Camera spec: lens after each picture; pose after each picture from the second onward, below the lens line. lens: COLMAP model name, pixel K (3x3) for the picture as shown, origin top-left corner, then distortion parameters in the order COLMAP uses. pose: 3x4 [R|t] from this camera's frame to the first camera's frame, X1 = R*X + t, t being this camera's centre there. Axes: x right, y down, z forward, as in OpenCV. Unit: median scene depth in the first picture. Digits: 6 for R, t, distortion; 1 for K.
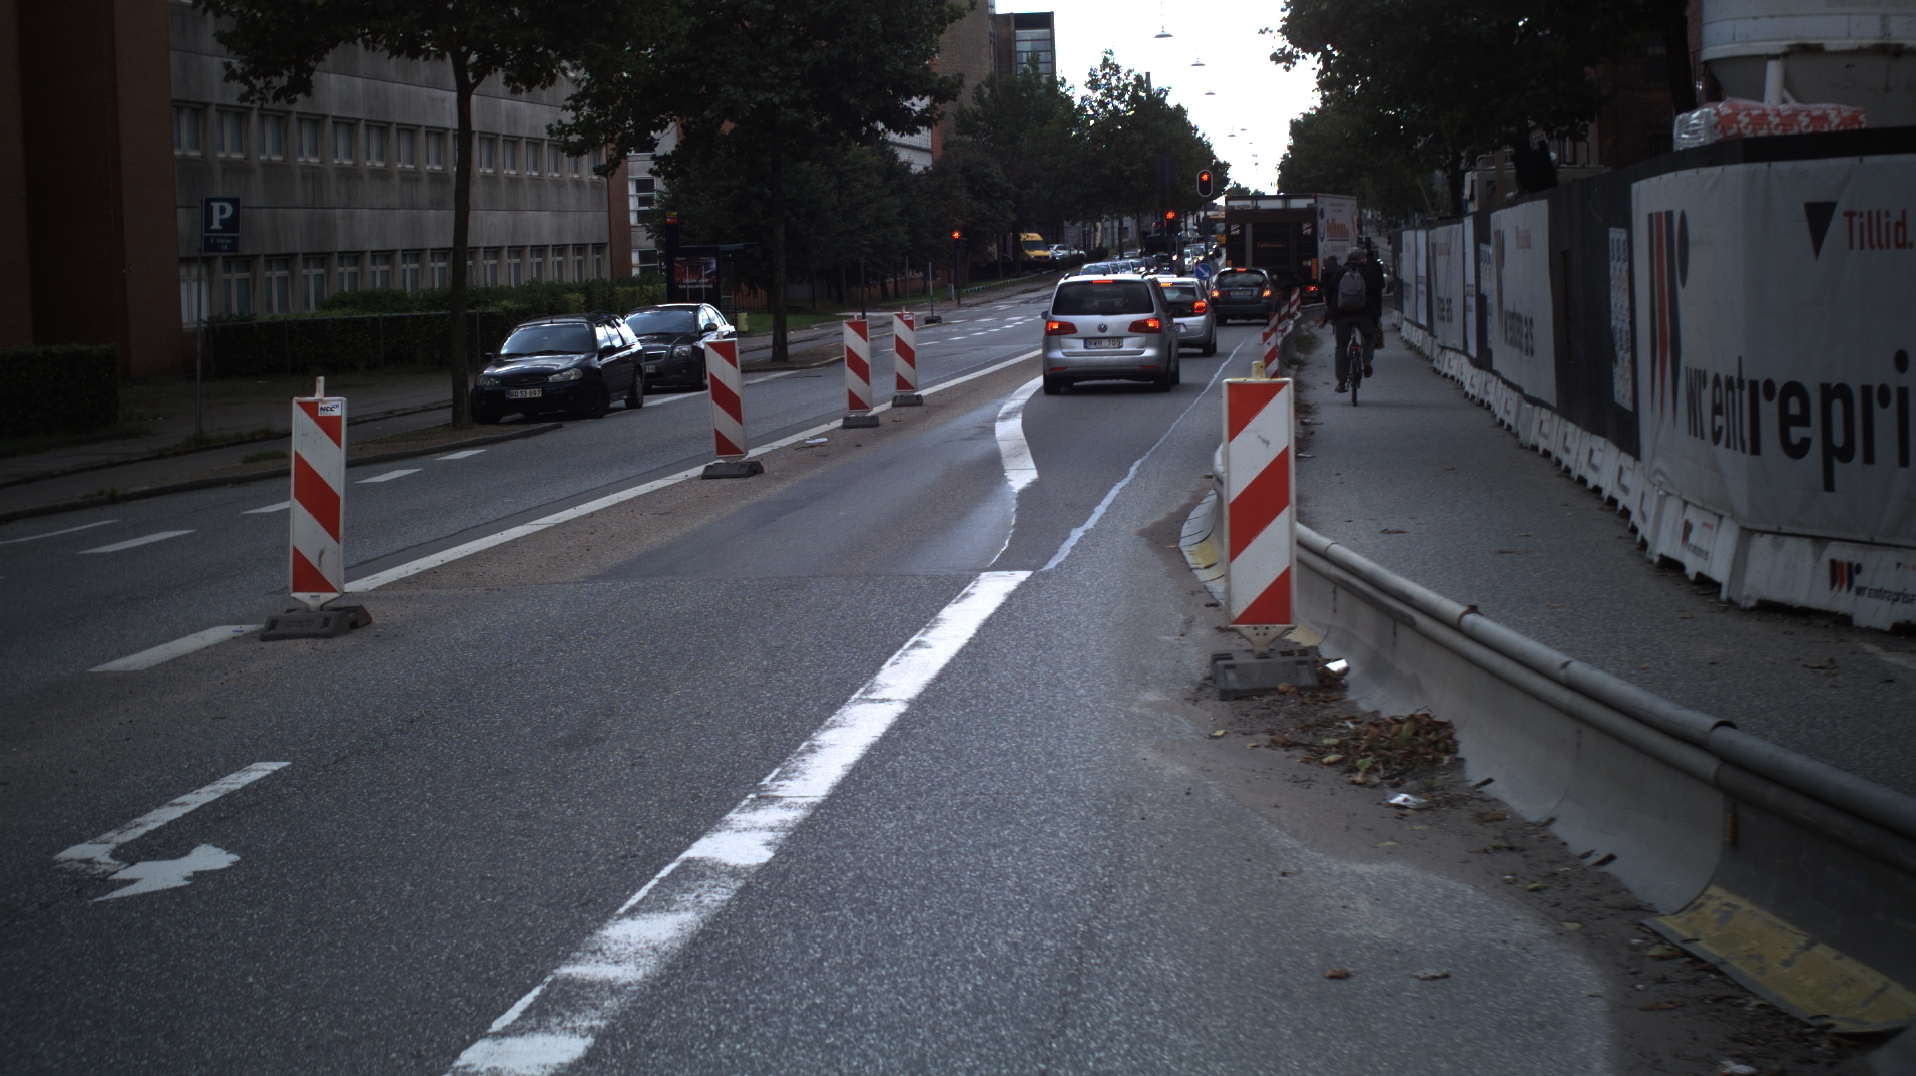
lens RADIAL K [[3508.9, 0, 958.0], [0, 3508.9, 538.0], [0, 0, 1]] dist [-0.306879, 0.499109]
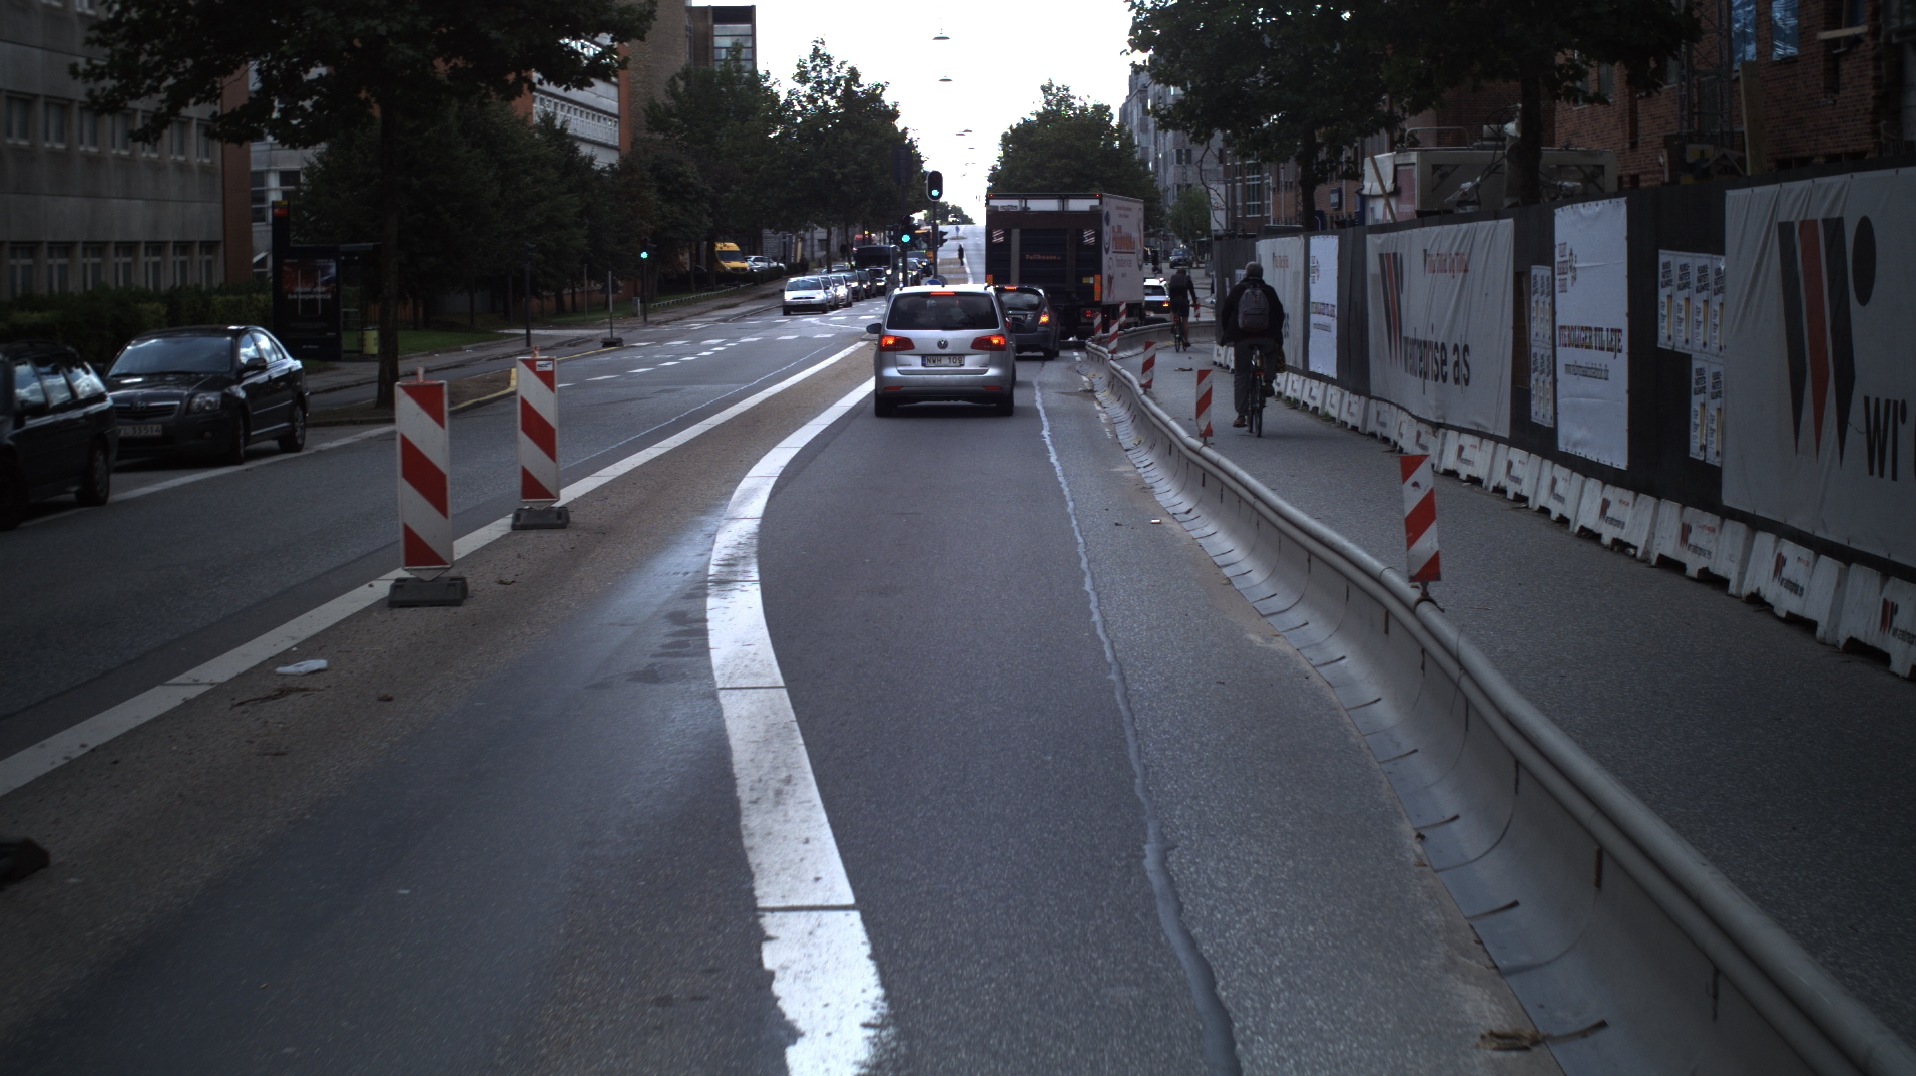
lens RADIAL K [[3508.9, 0, 958.0], [0, 3508.9, 538.0], [0, 0, 1]] dist [-0.306879, 0.499109]
pose [[0.995850, 0.015085, 0.089748, 0.000821], [-0.014721, 0.999881, -0.004718, -0.018350], [-0.089808, 0.003378, 0.995953, 0.239548]]
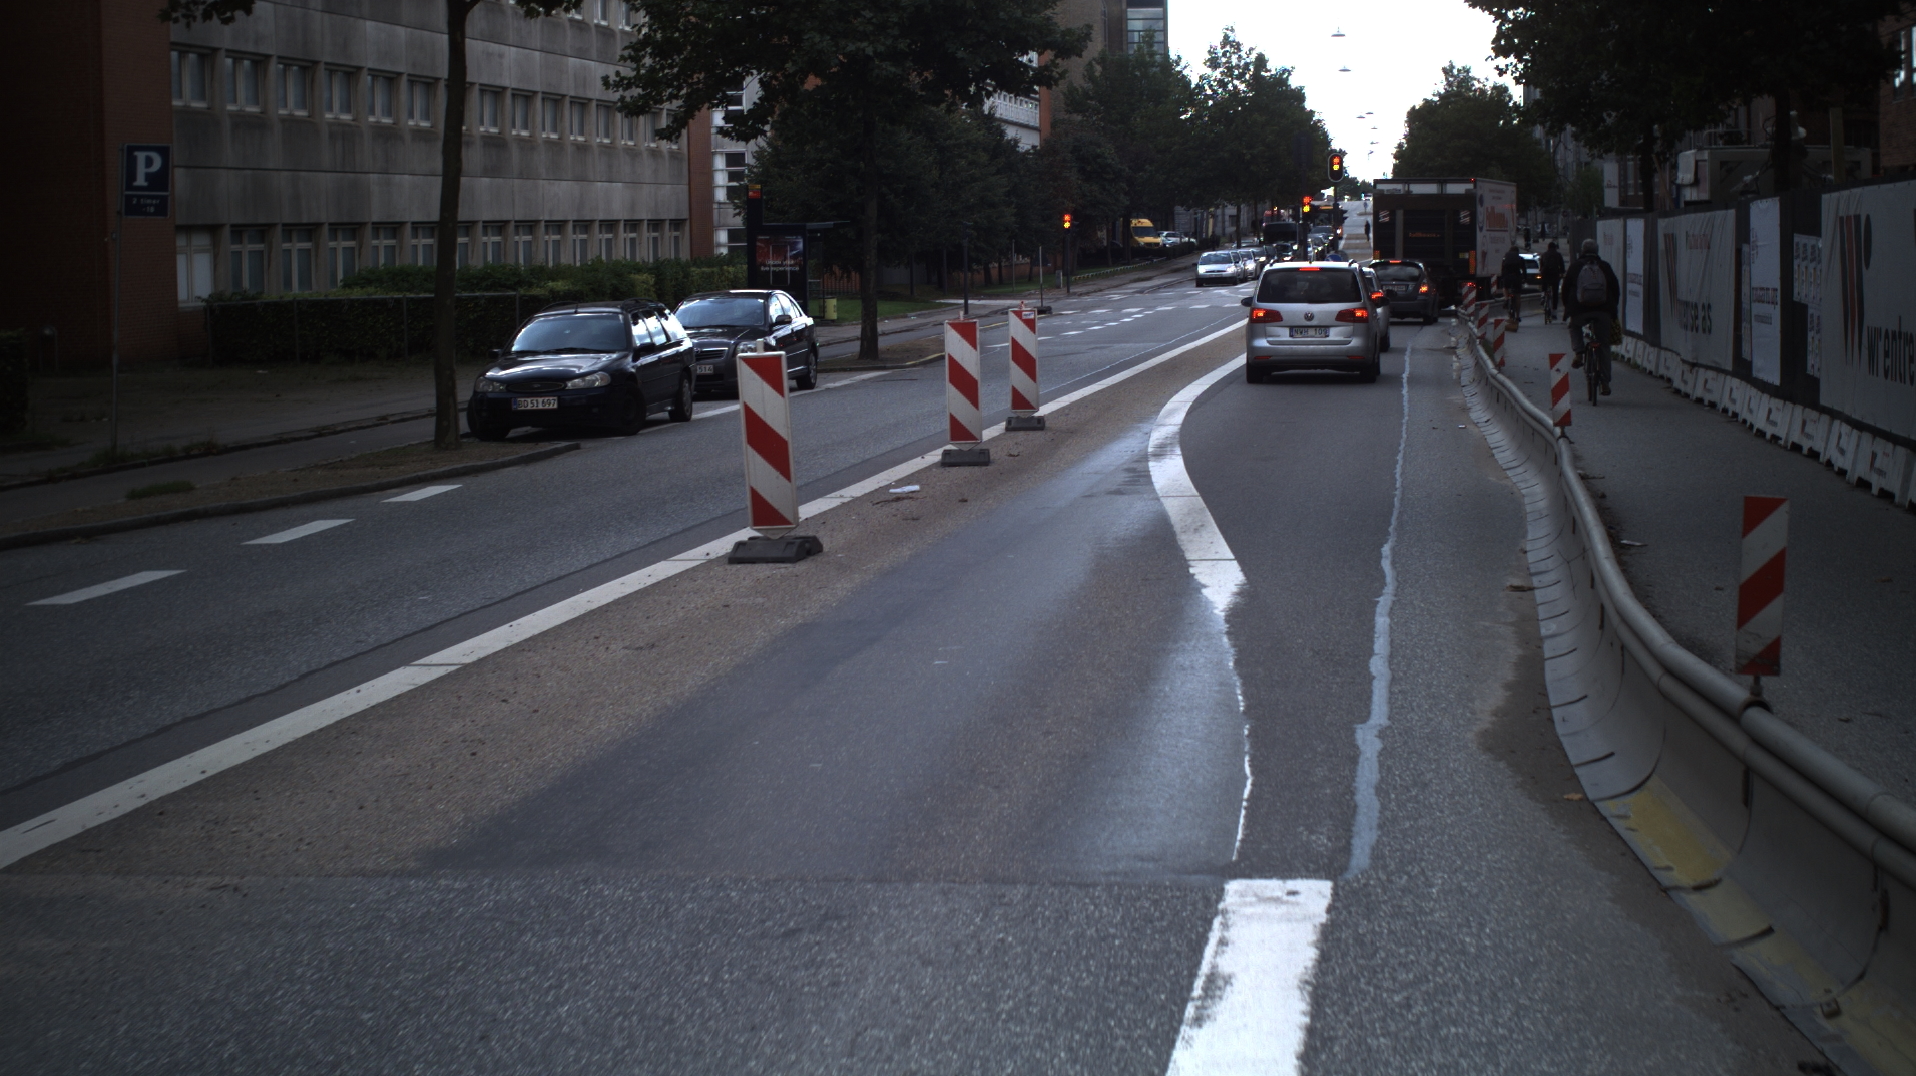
lens RADIAL K [[3508.9, 0, 958.0], [0, 3508.9, 538.0], [0, 0, 1]] dist [-0.306879, 0.499109]
pose [[0.999437, 0.019745, -0.027140, -0.004163], [-0.019629, 0.999797, 0.004535, -0.009071], [0.027224, -0.004000, 0.999621, 0.120424]]
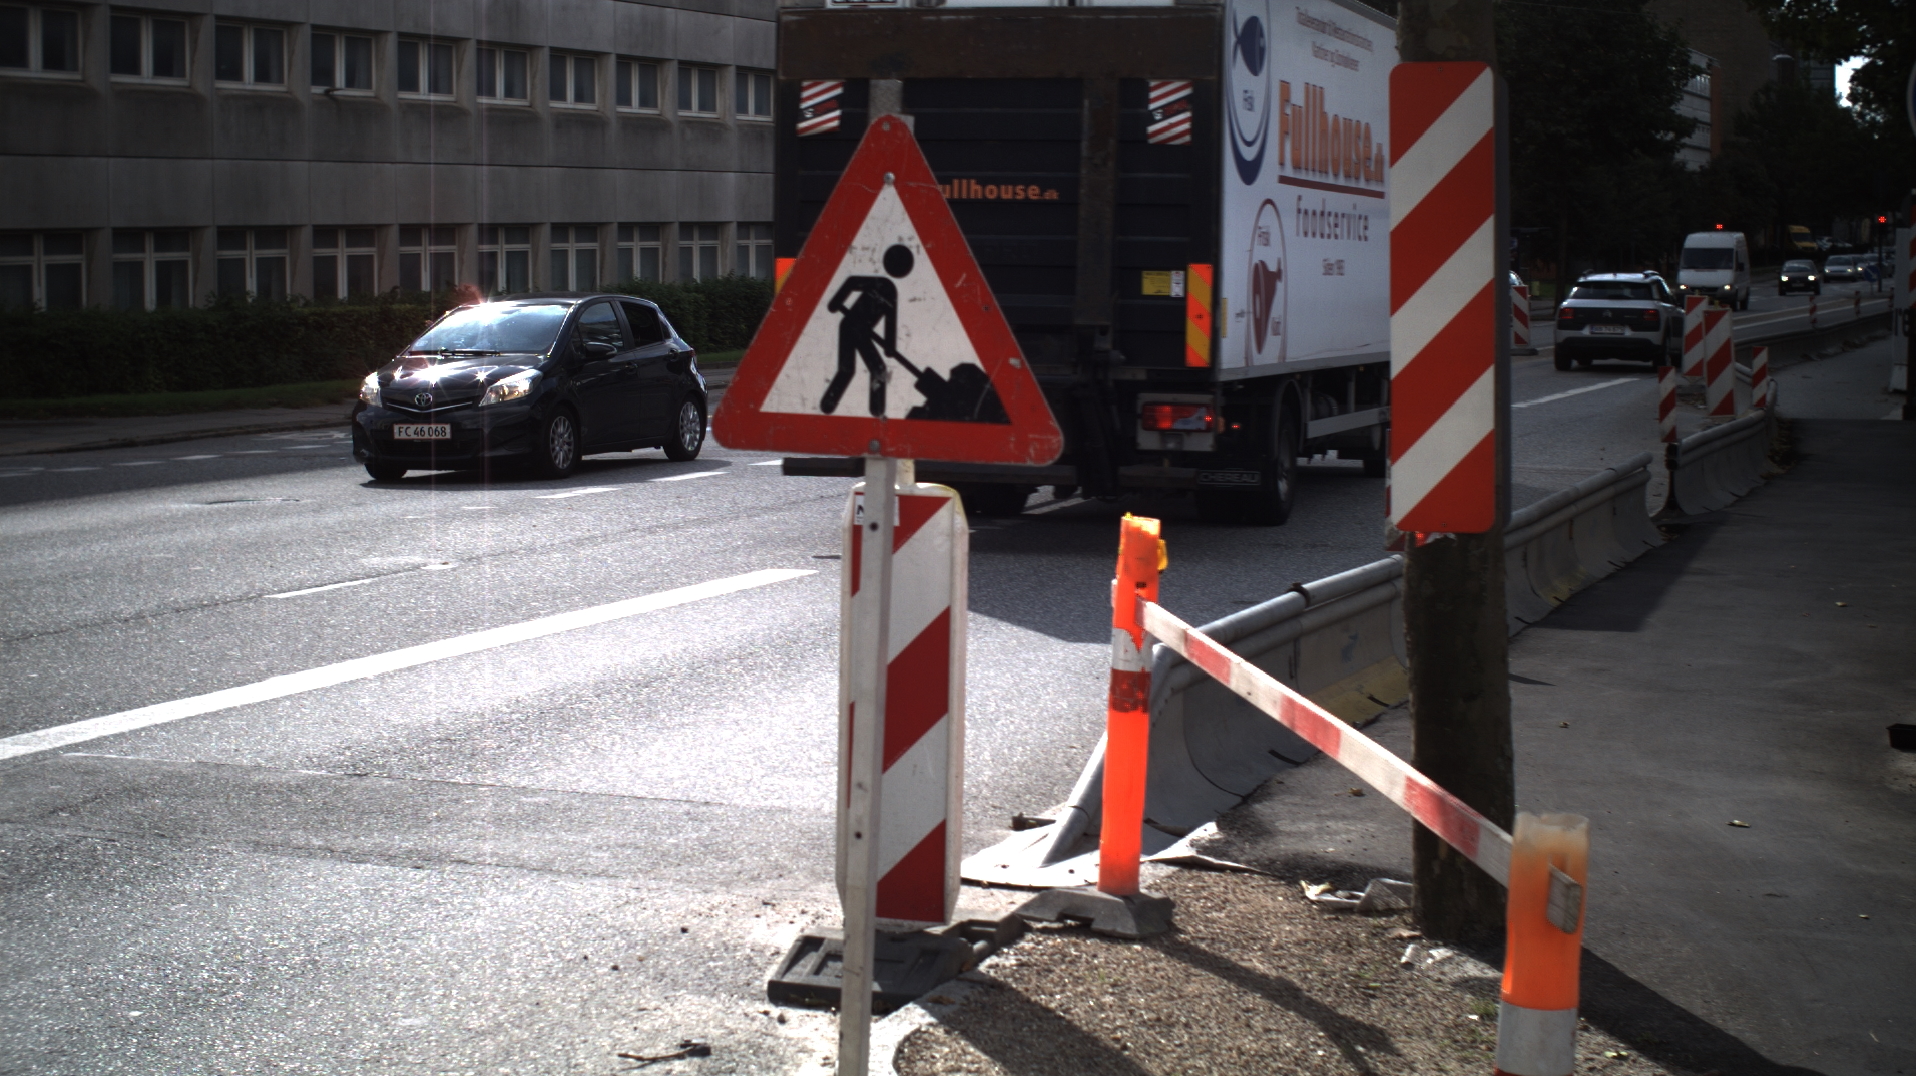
lens RADIAL K [[3508.9, 0, 958.0], [0, 3508.9, 538.0], [0, 0, 1]] dist [-0.306879, 0.499109]
pose [[0.973590, 0.055782, -0.221384, 0.022968], [-0.053697, 0.998438, 0.015432, 0.024952], [0.221899, -0.003136, 0.975065, -0.338651]]
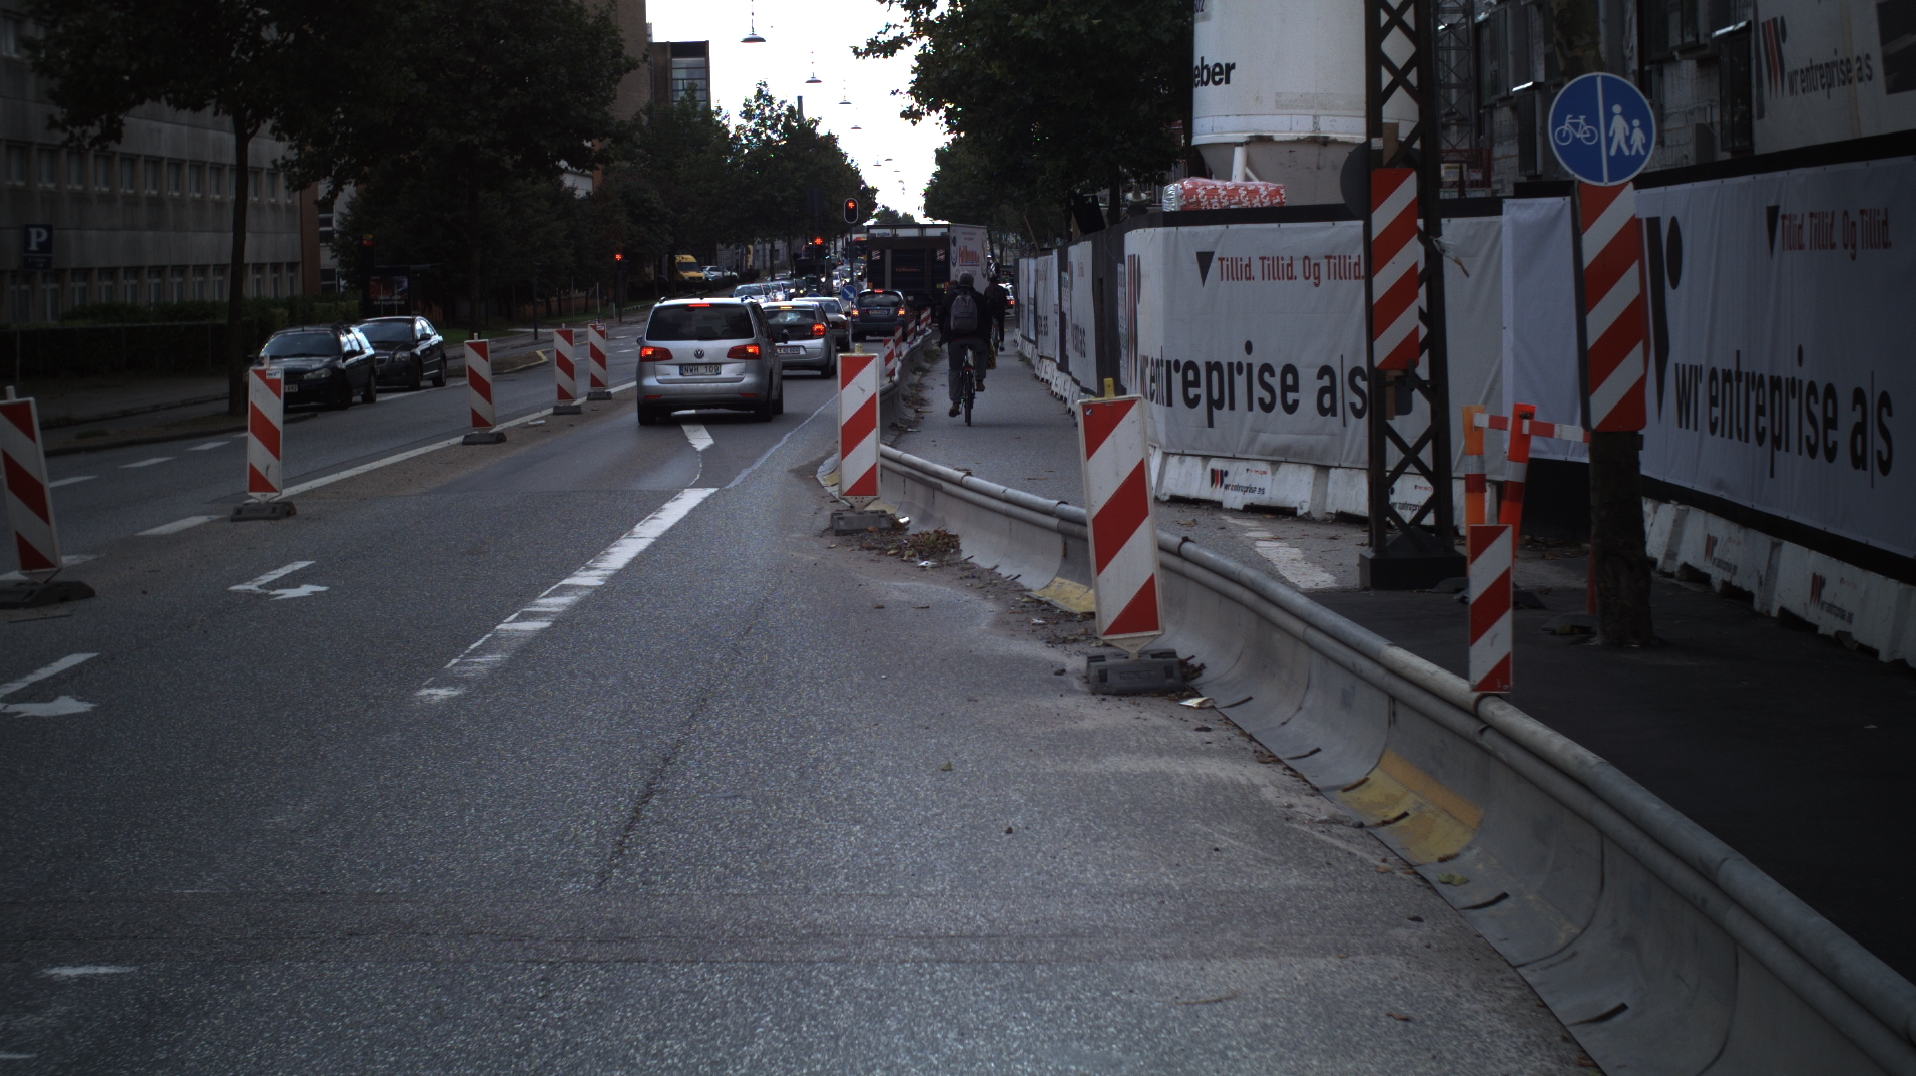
lens RADIAL K [[3508.9, 0, 958.0], [0, 3508.9, 538.0], [0, 0, 1]] dist [-0.306879, 0.499109]
pose [[0.994957, 0.004415, 0.100203, -0.006408], [-0.003812, 0.999973, -0.006209, 0.009331], [-0.100227, 0.005796, 0.994948, -0.121142]]
